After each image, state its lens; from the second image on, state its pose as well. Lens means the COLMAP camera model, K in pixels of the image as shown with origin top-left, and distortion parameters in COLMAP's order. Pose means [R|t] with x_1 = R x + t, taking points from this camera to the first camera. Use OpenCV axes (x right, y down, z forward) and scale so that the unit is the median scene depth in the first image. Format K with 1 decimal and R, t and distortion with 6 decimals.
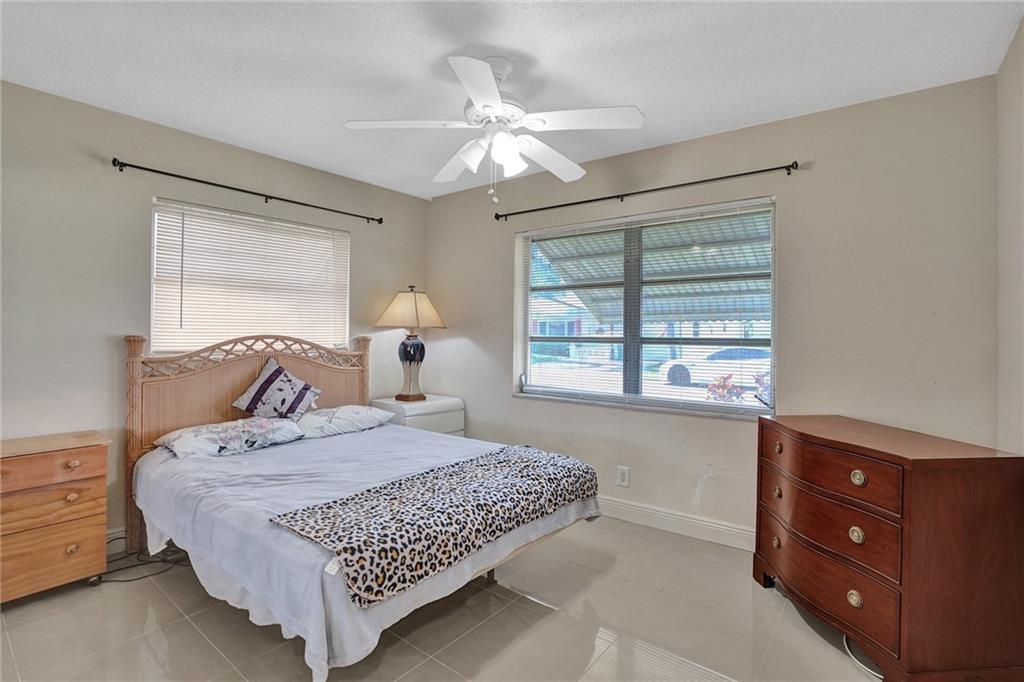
lens RADIAL K [[479.4, 0, 509.3], [0, 479.4, 336.9], [0, 0, 1]] dist [-0.072203, 0.026827]
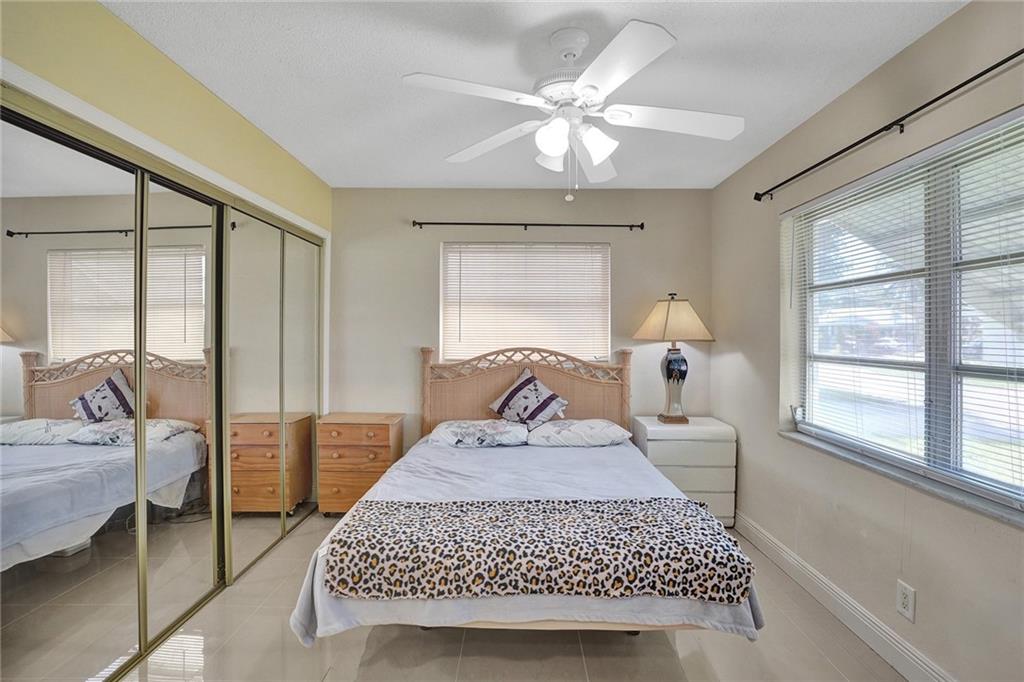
lens RADIAL K [[486.1, 0, 524.2], [0, 486.1, 335.8], [0, 0, 1]] dist [-0.069971, 0.025737]
pose [[0.630449, 0.001183, -0.776230, 0.466465], [-0.007356, 0.999963, -0.004450, -0.032475], [0.776196, 0.008515, 0.630434, 0.322407]]
